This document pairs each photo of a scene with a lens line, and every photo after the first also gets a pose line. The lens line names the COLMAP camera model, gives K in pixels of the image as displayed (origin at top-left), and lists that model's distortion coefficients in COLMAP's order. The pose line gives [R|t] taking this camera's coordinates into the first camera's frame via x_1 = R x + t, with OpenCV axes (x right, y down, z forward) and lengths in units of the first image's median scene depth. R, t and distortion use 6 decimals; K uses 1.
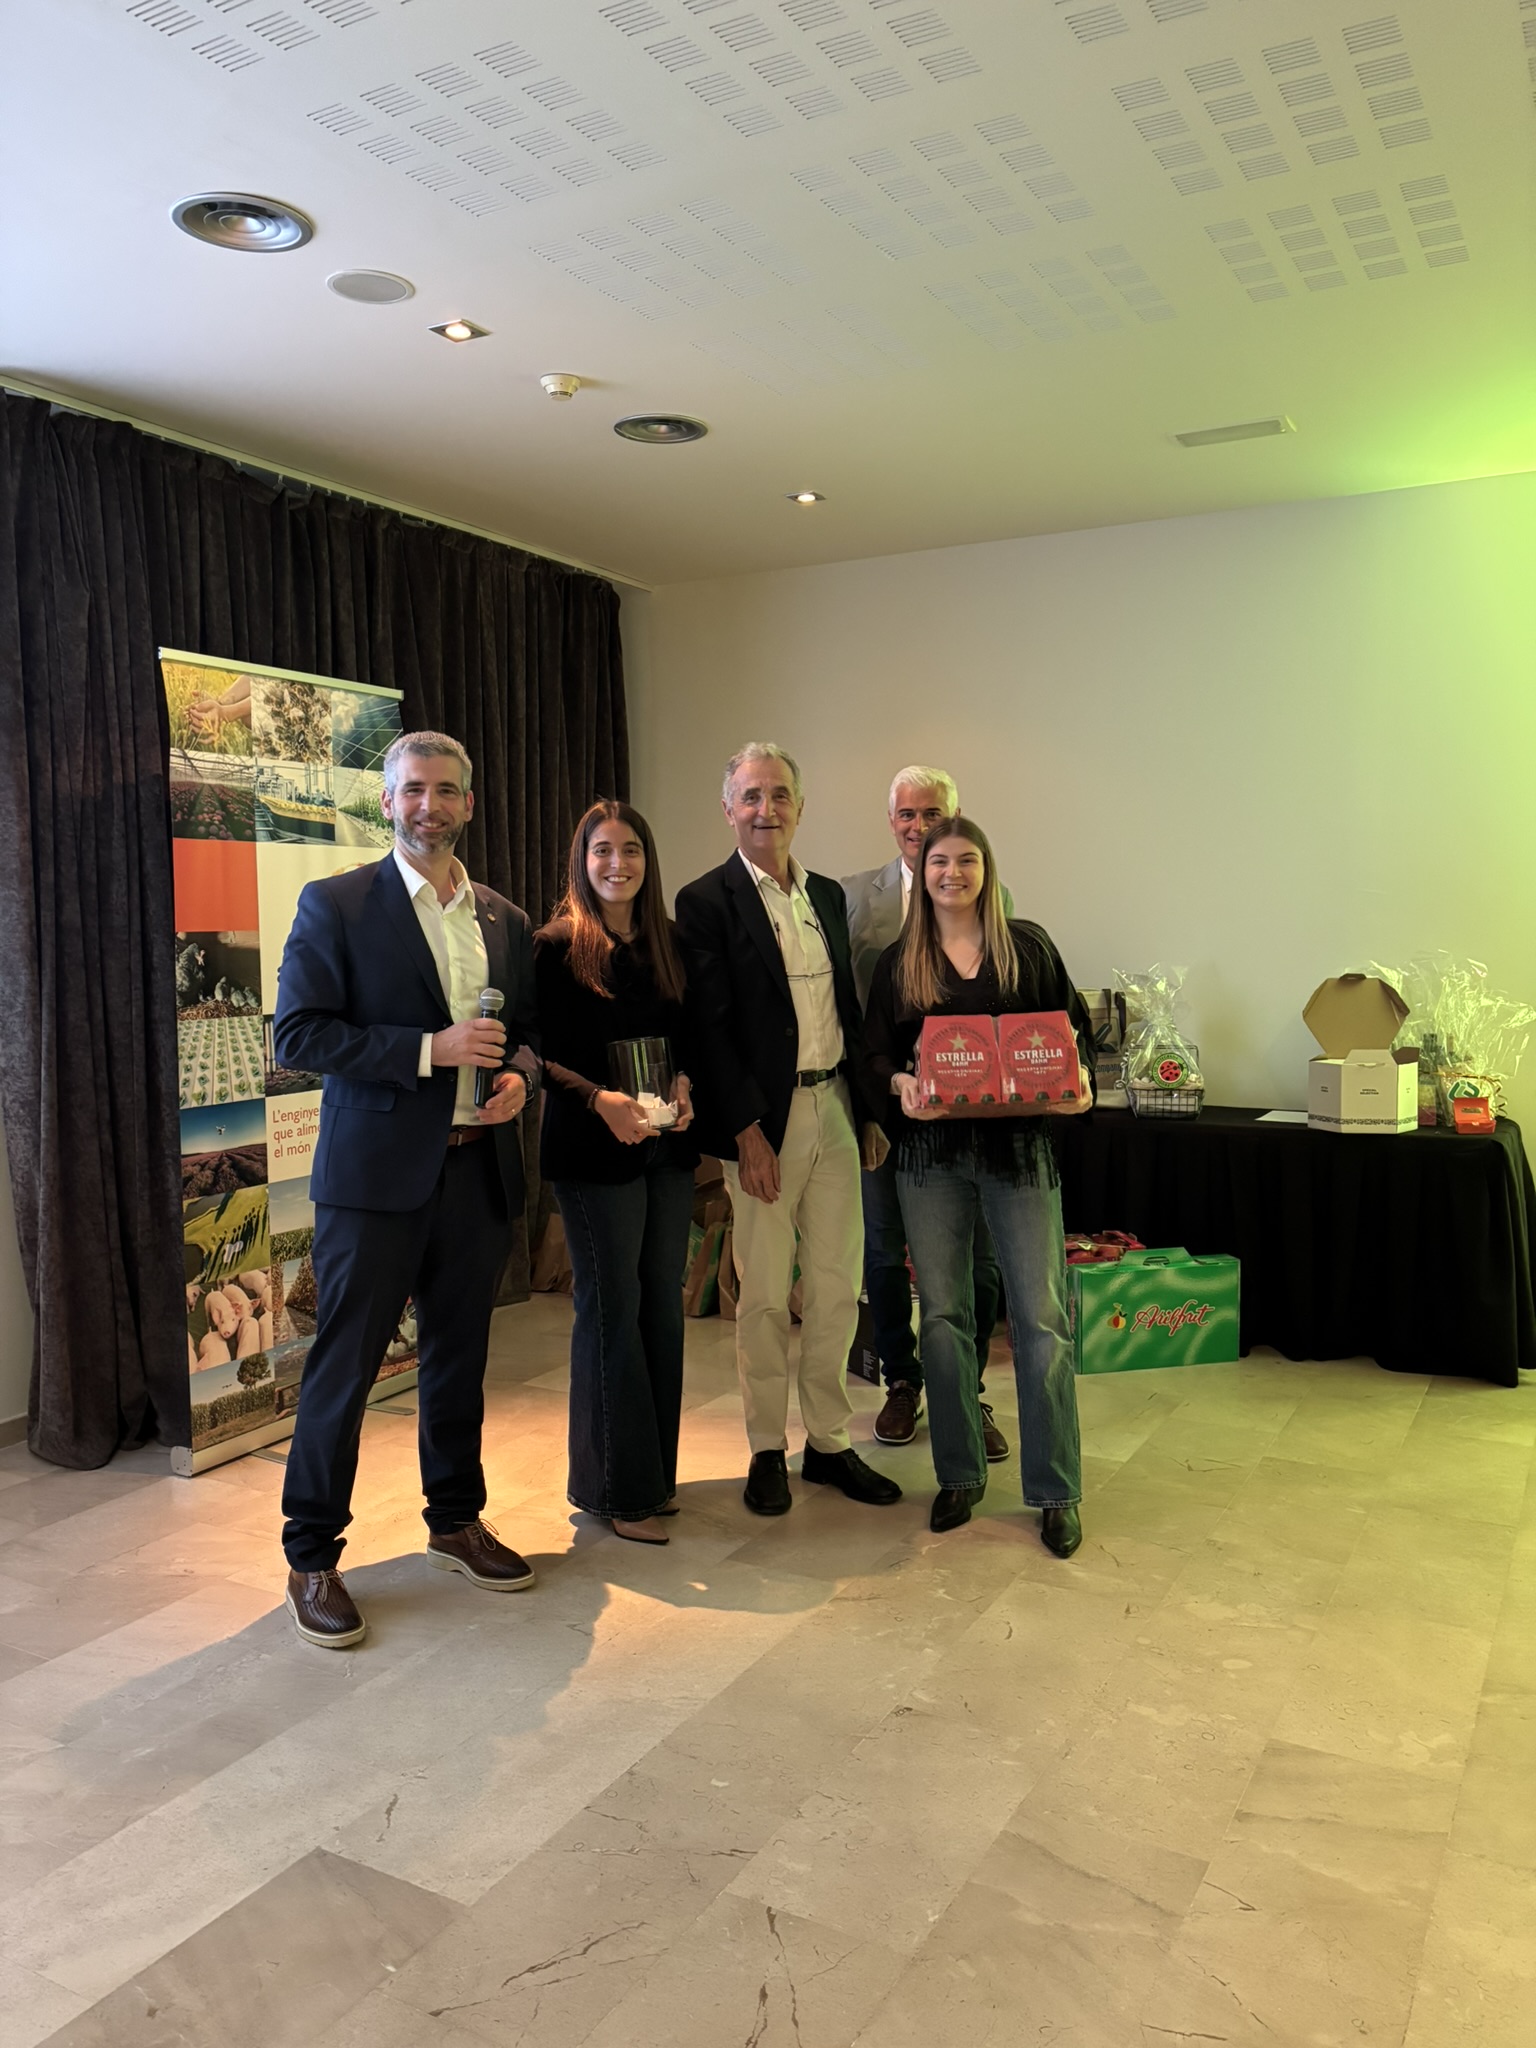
lens RADIAL K [[1545.9, 0, 768.1], [0, 1545.9, 1038.4], [0, 0, 1]] dist [0.036761, -0.033080]
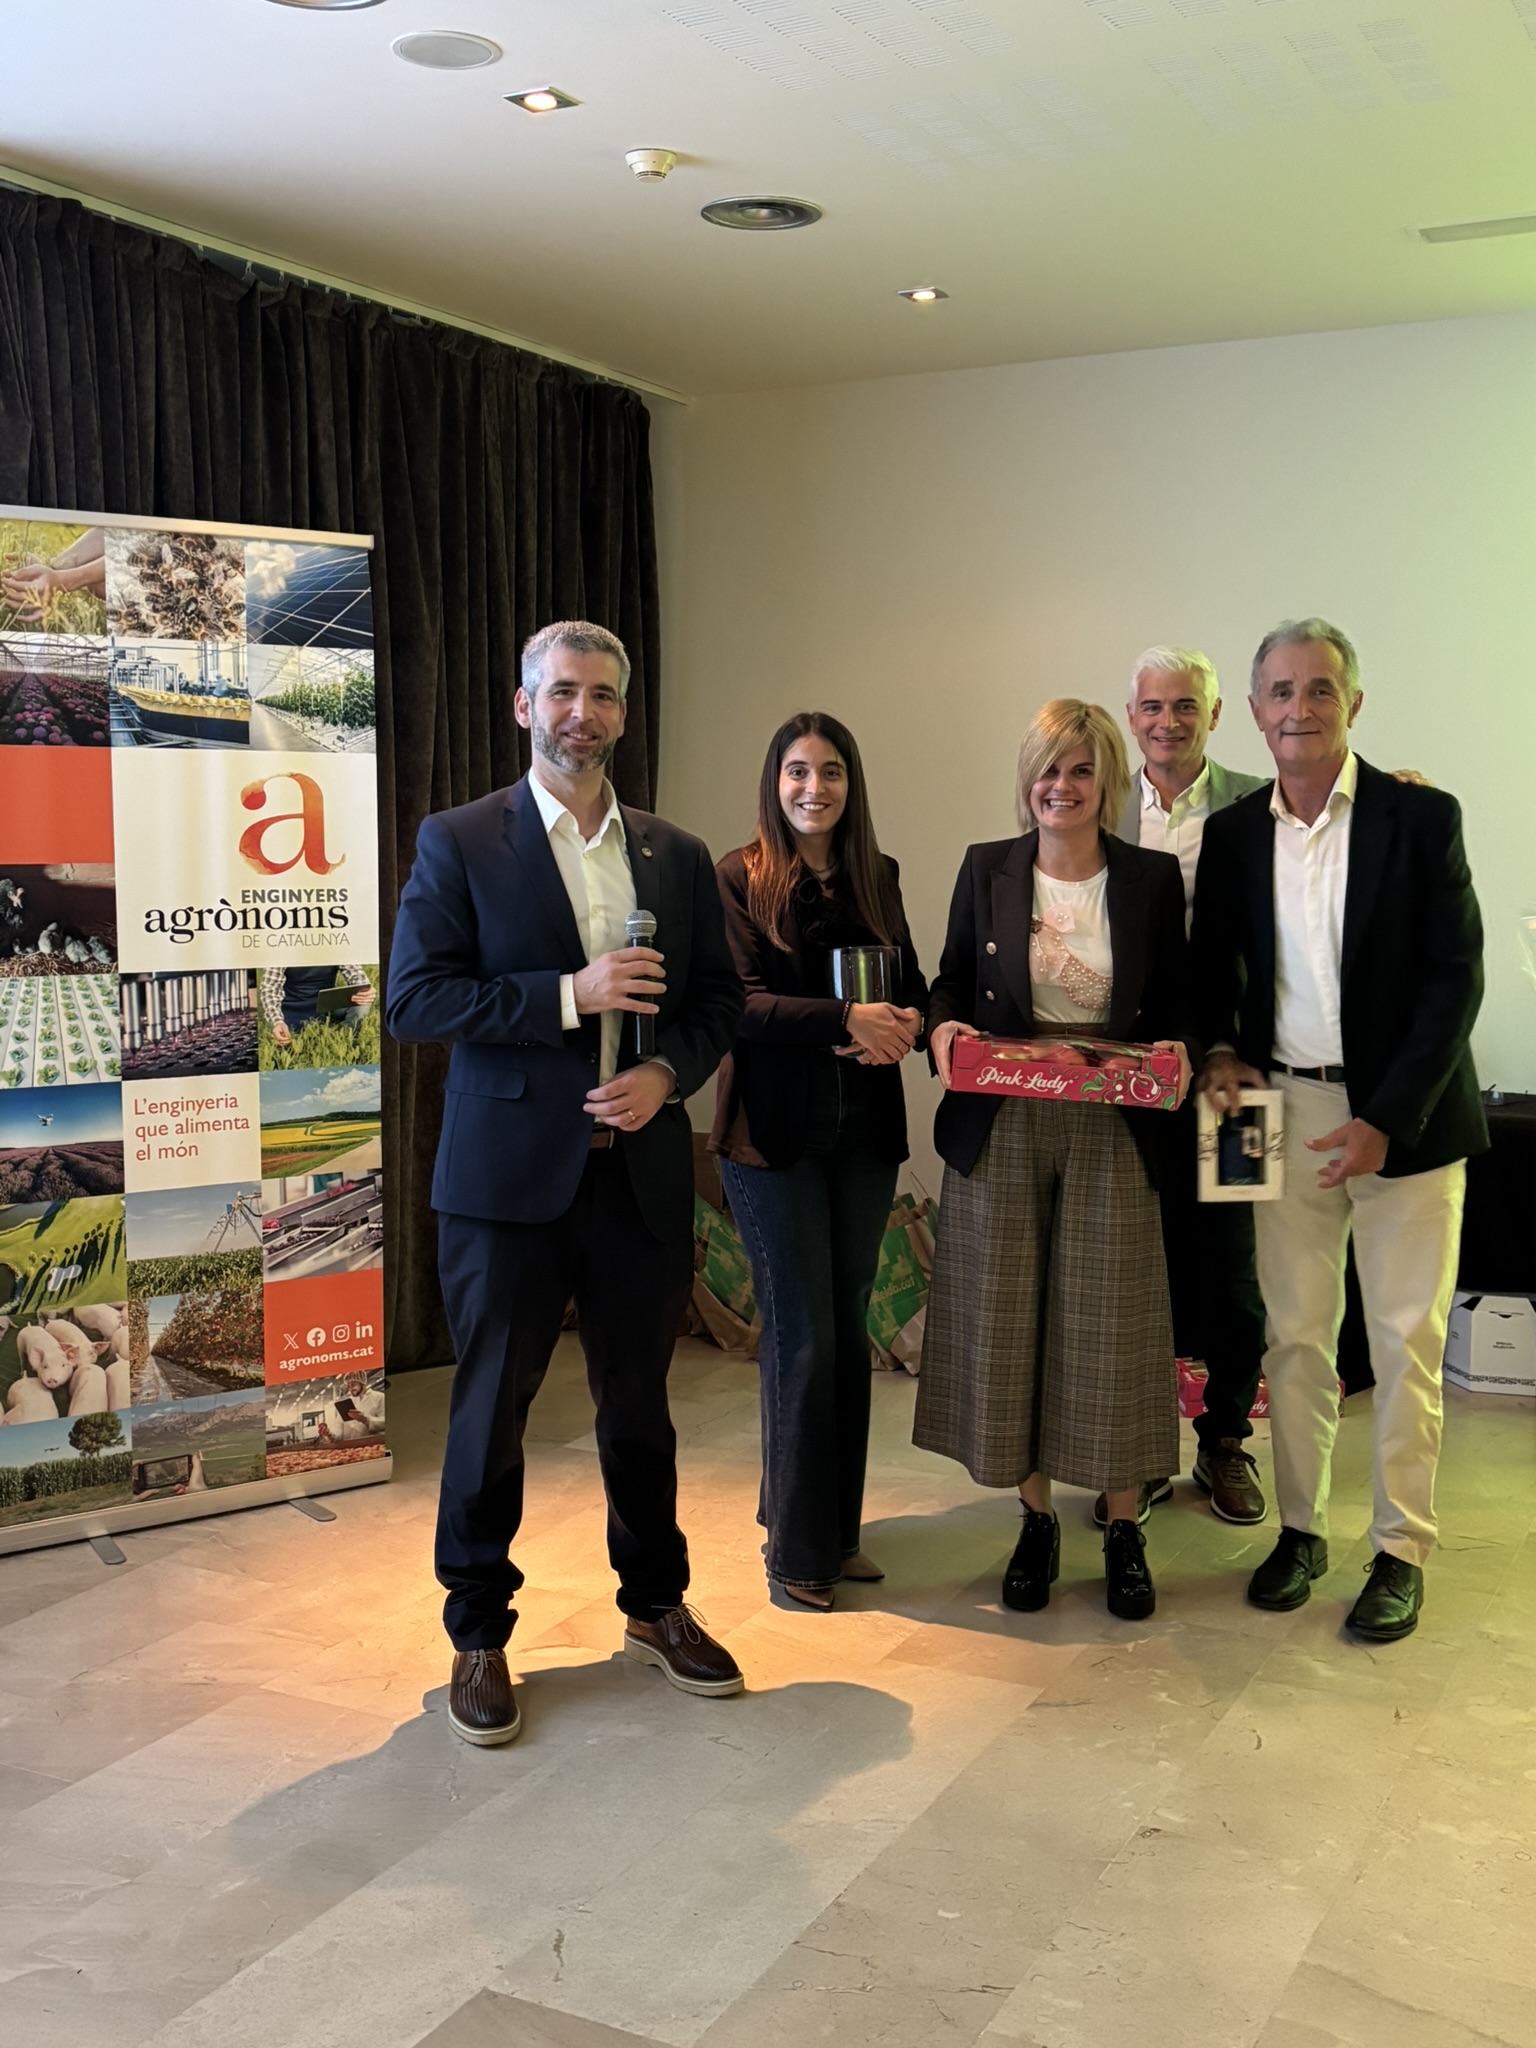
lens RADIAL K [[2152.0, 0, 783.1], [0, 2152.0, 1028.0], [0, 0, 1]] dist [0.019130, 0.000000]
pose [[0.999419, 0.002272, 0.034000, -0.101919], [-0.002940, 0.999804, 0.019600, -0.009427], [-0.033948, -0.019689, 0.999230, -0.086655]]
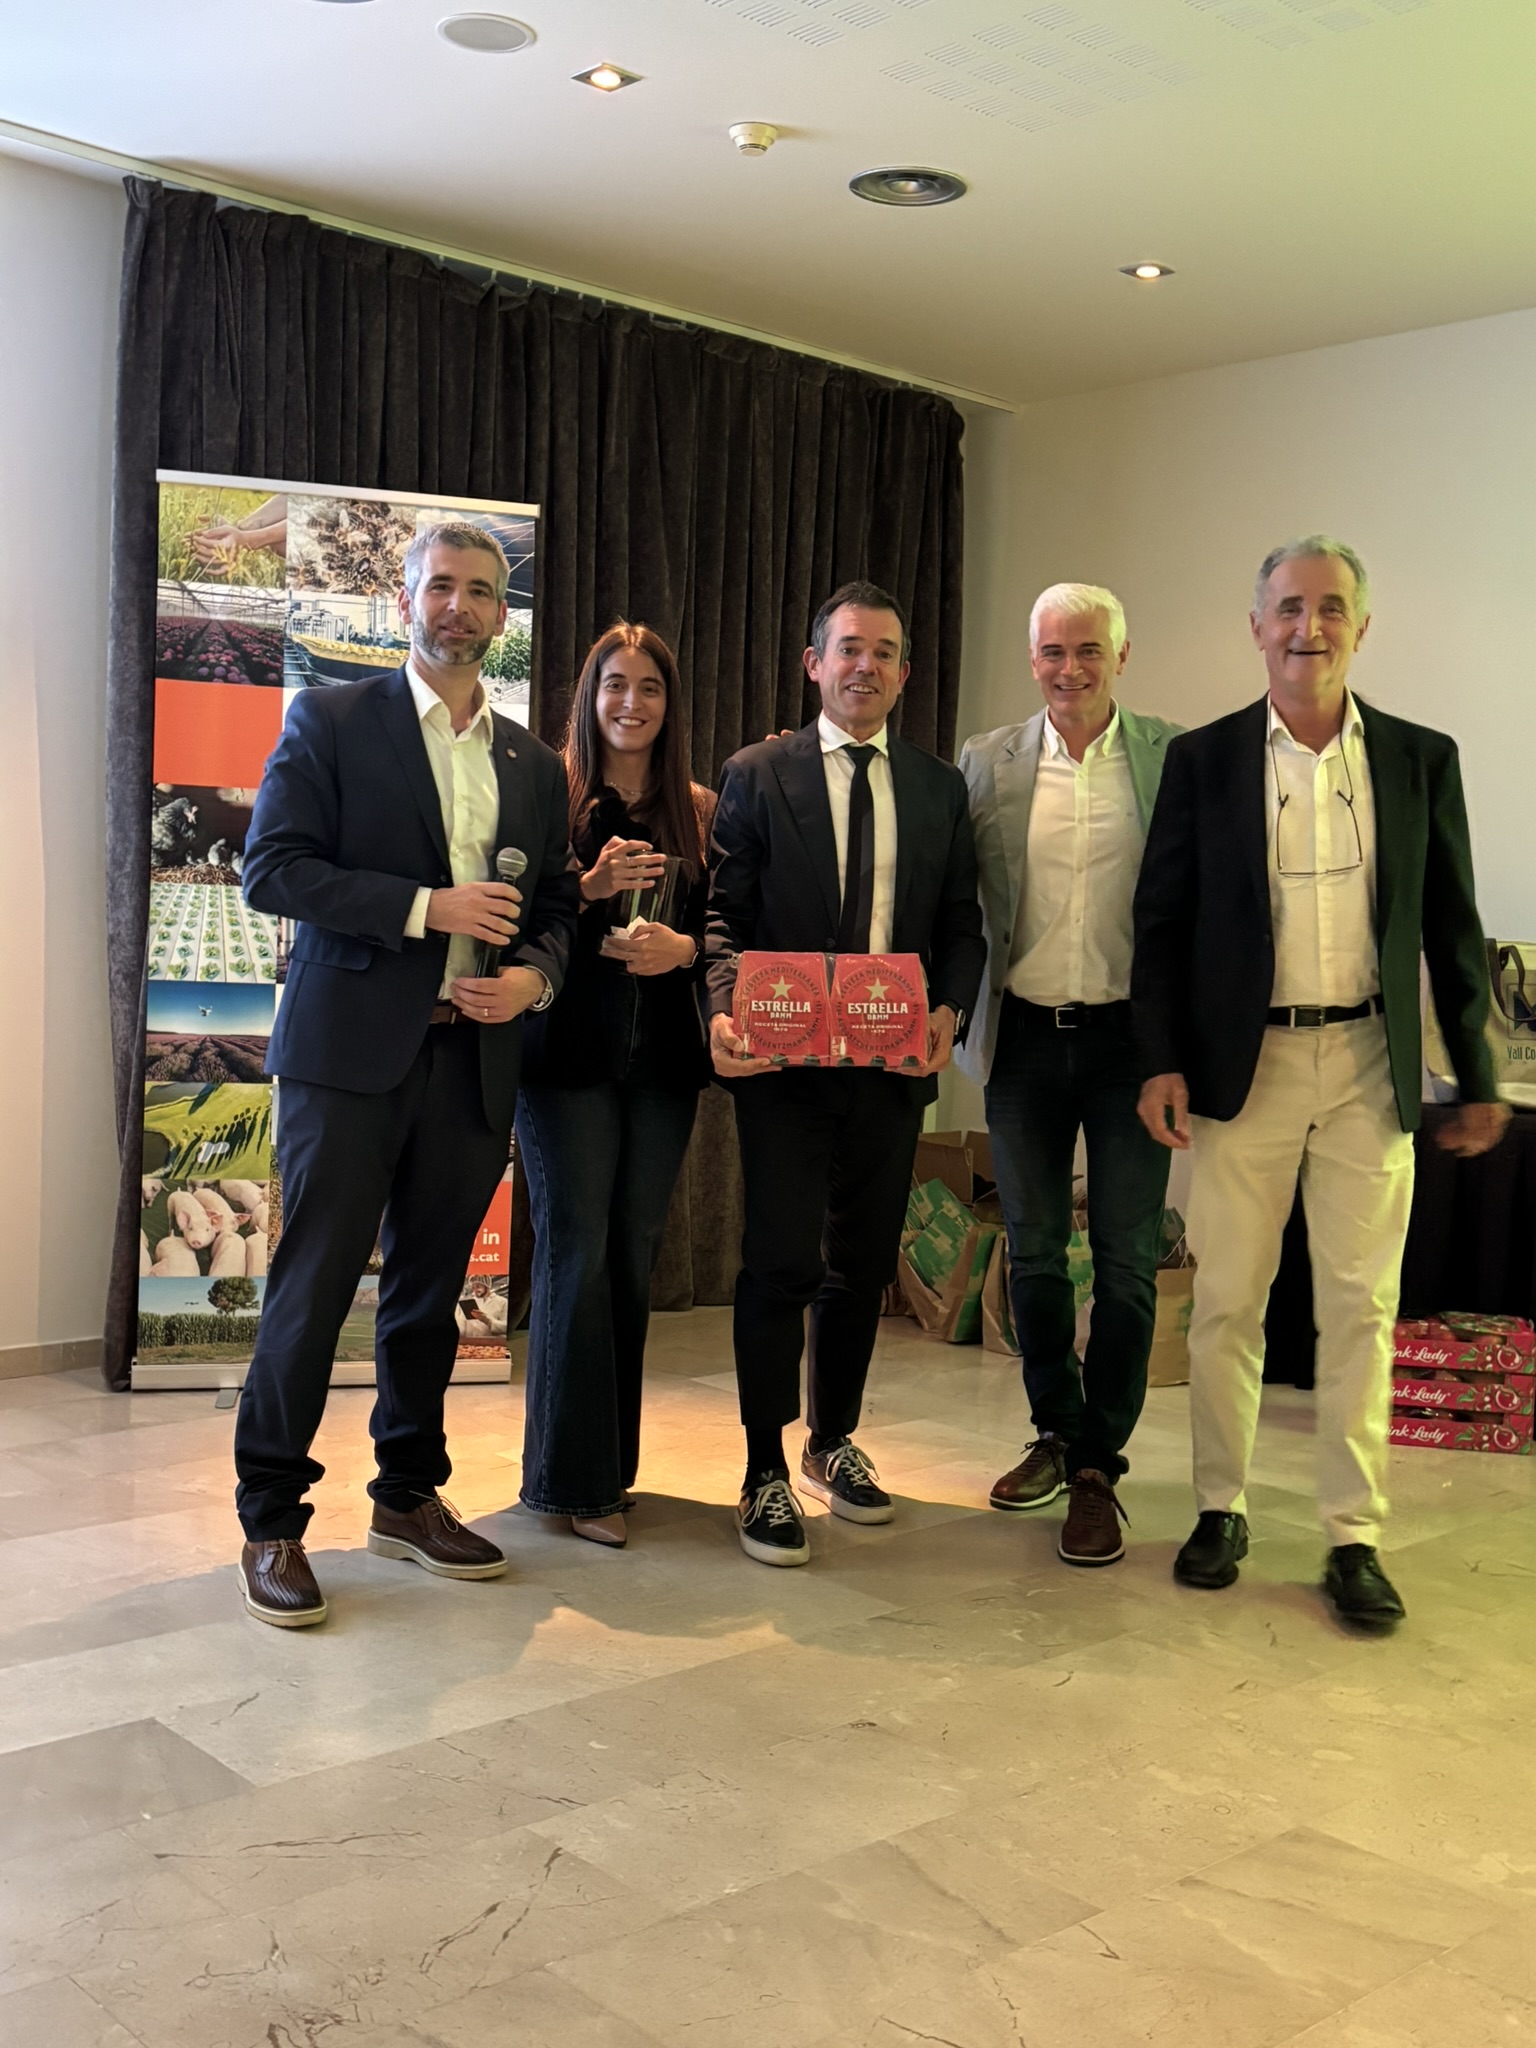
lens RADIAL K [[2152.0, 0, 755.7], [0, 2152.0, 1037.7], [0, 0, 1]] dist [0.019130, 0.000000]
pose [[0.947887, 0.065493, -0.311802, 0.250528], [-0.072305, 0.997329, -0.010324, 0.064427], [0.310293, 0.032331, 0.950091, -0.065150]]
